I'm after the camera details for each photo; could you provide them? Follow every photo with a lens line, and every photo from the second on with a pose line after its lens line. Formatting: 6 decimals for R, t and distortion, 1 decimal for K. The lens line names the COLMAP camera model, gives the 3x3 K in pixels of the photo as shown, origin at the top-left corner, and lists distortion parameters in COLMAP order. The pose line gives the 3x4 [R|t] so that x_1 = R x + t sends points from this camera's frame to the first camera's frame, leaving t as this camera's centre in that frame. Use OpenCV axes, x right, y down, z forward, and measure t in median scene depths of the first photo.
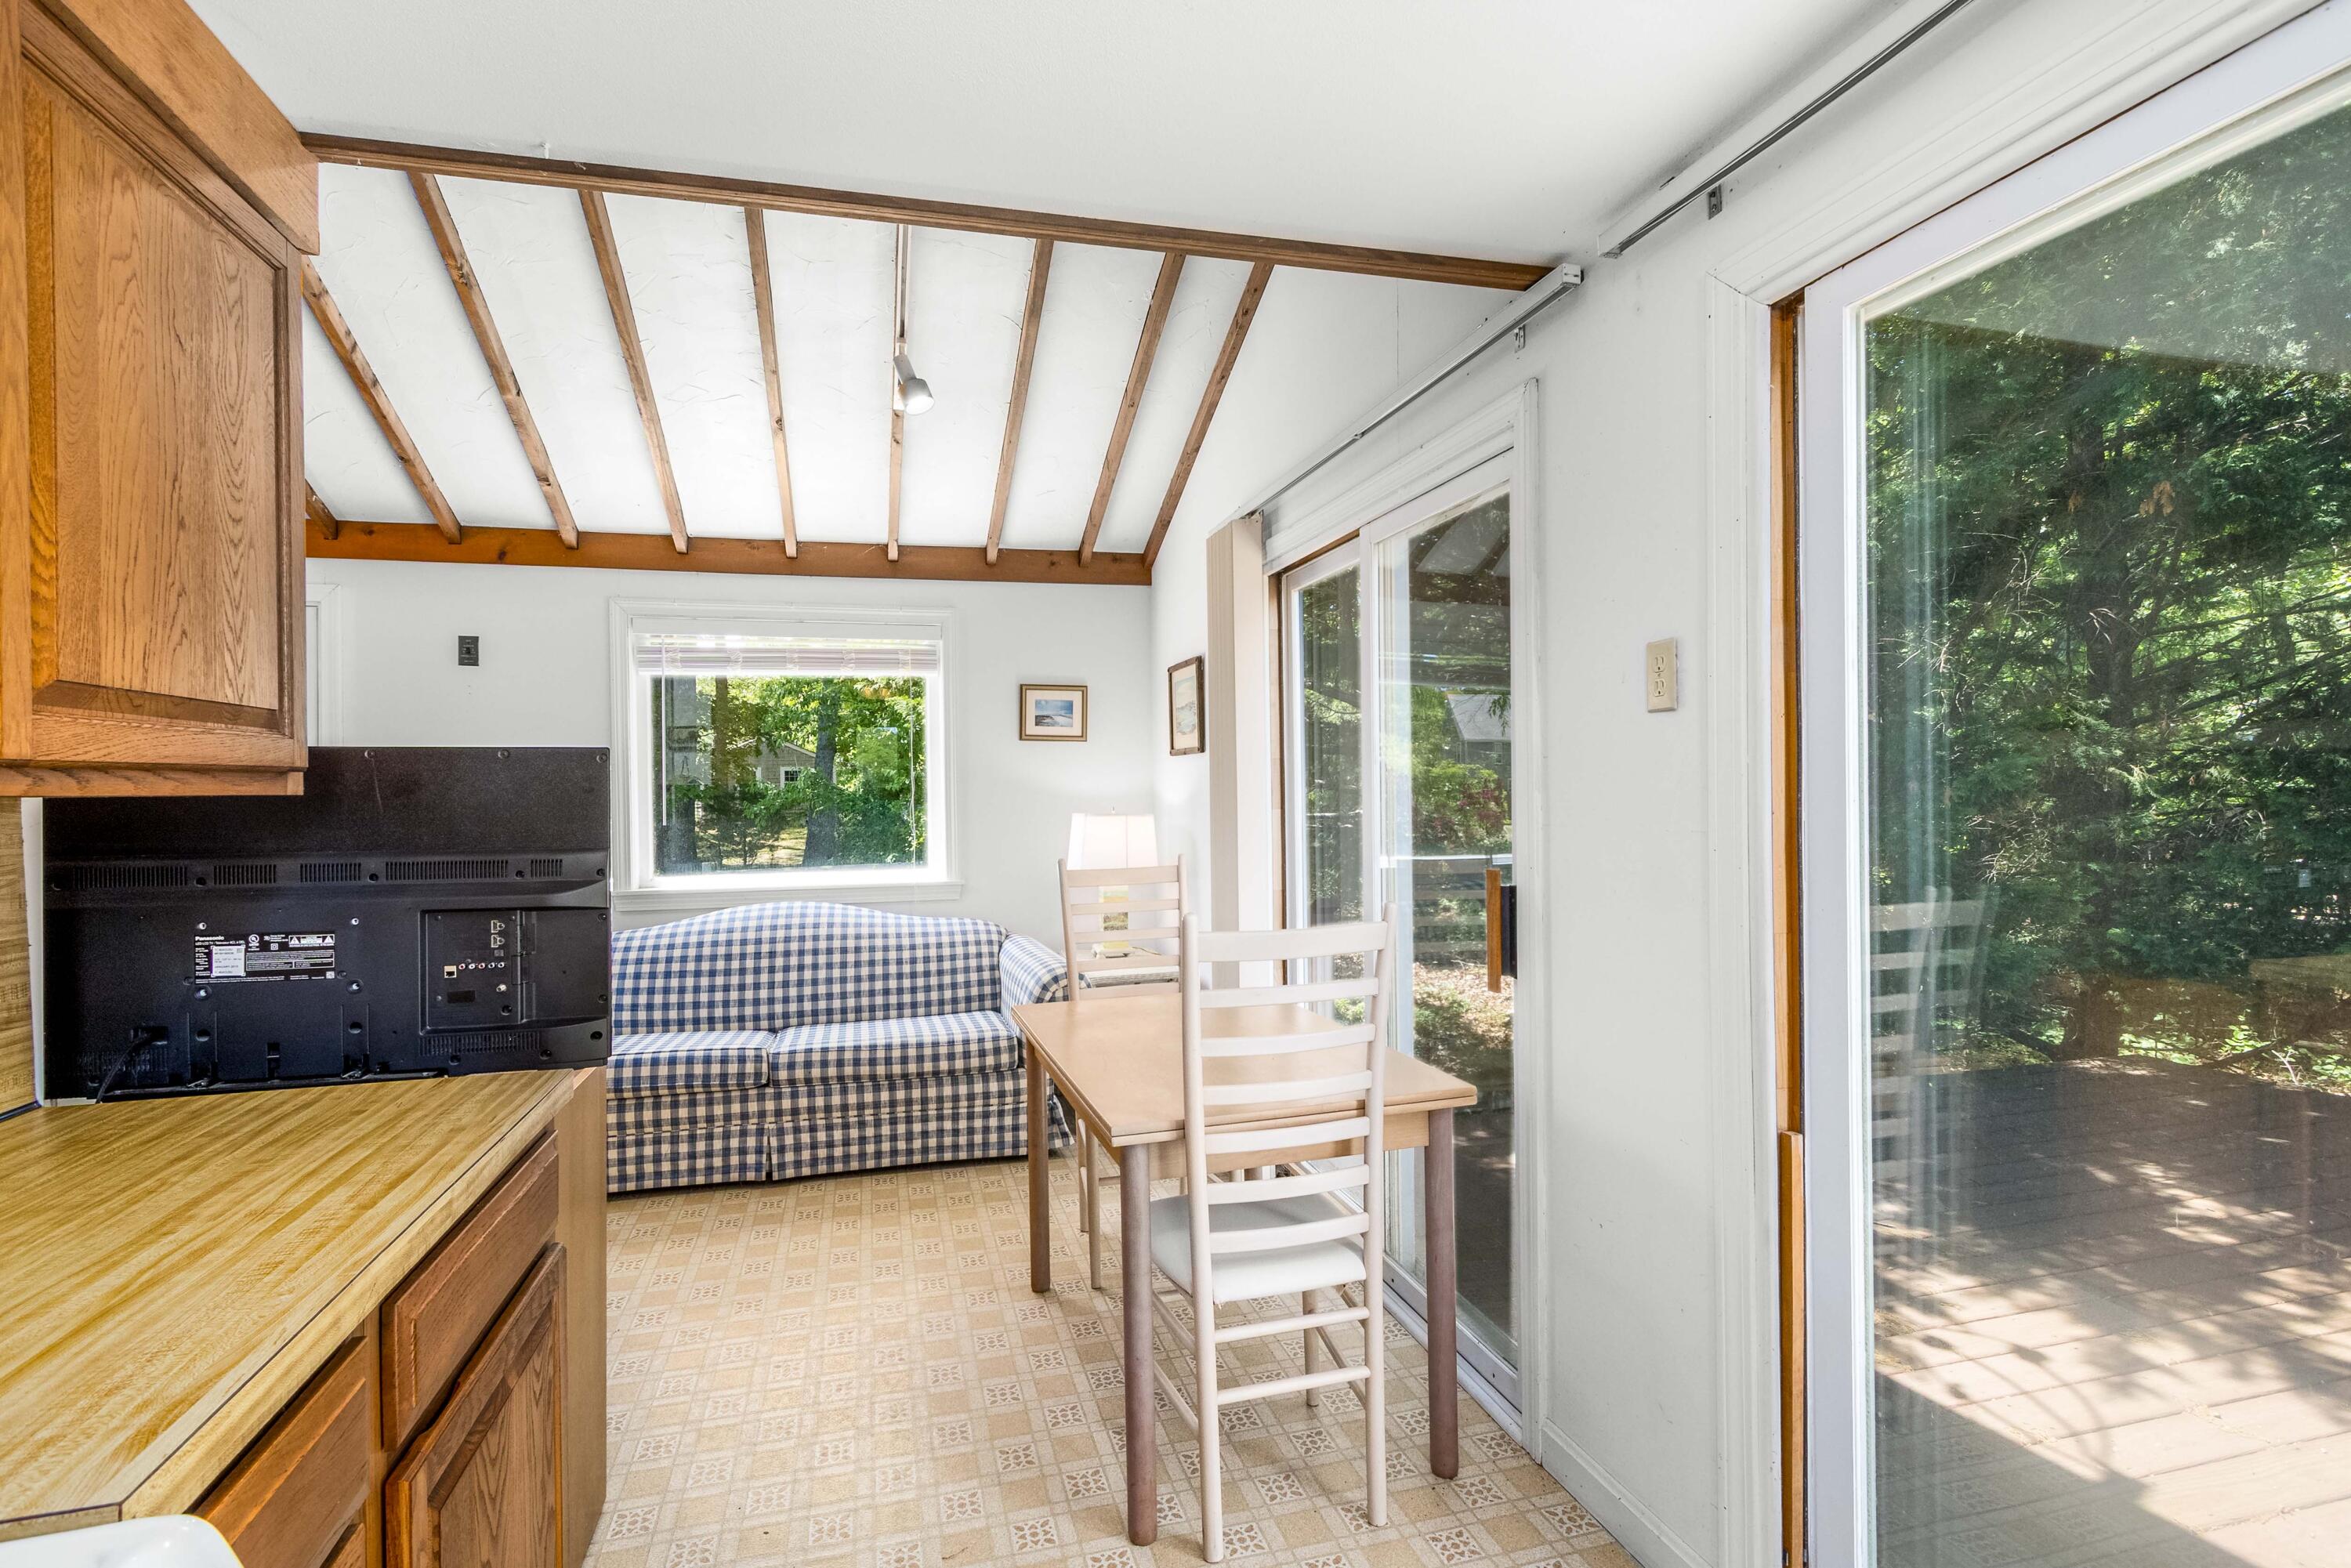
lens RADIAL K [[1097.1, 0, 1169.1], [0, 1097.1, 788.5], [0, 0, 1]] dist [0.001516, 0.000151]
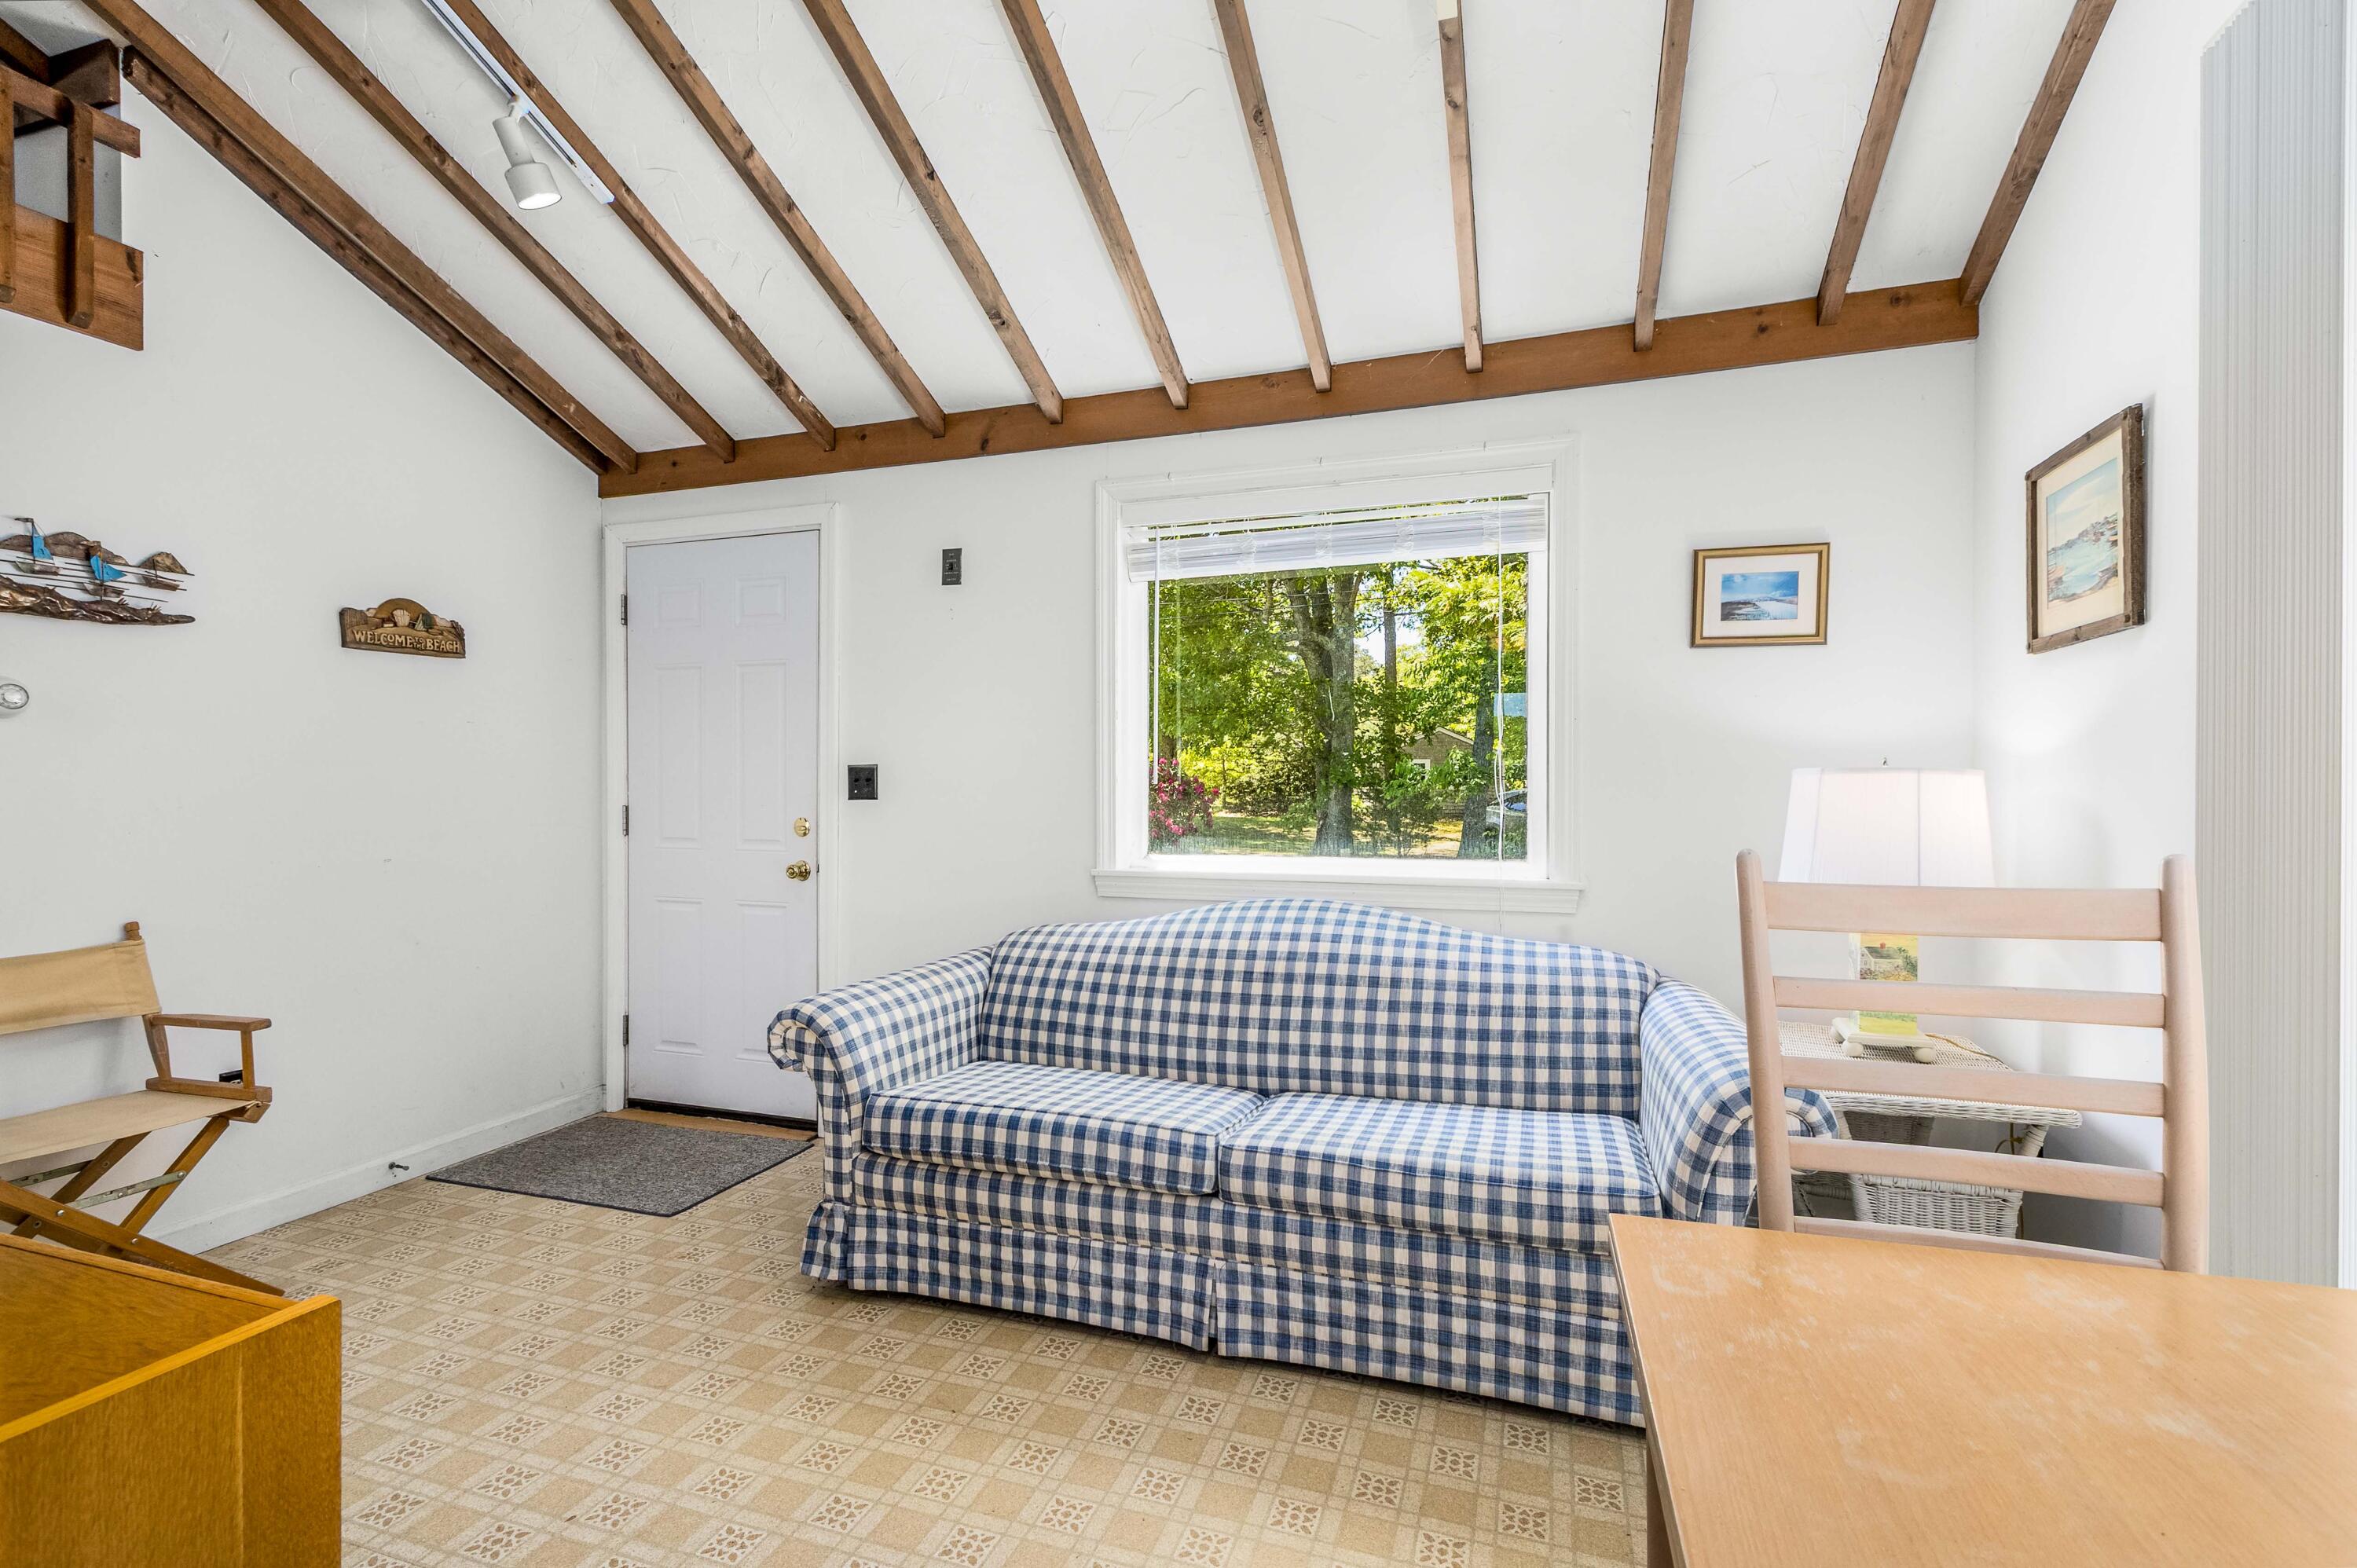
lens RADIAL K [[1091.1, 0, 1167.5], [0, 1091.1, 805.4], [0, 0, 1]] dist [0.000559, 0.008131]
pose [[0.823603, 0.018829, -0.566853, -0.040864], [-0.010009, 0.999776, 0.018666, 0.036247], [0.567078, -0.009700, 0.823607, 0.424594]]
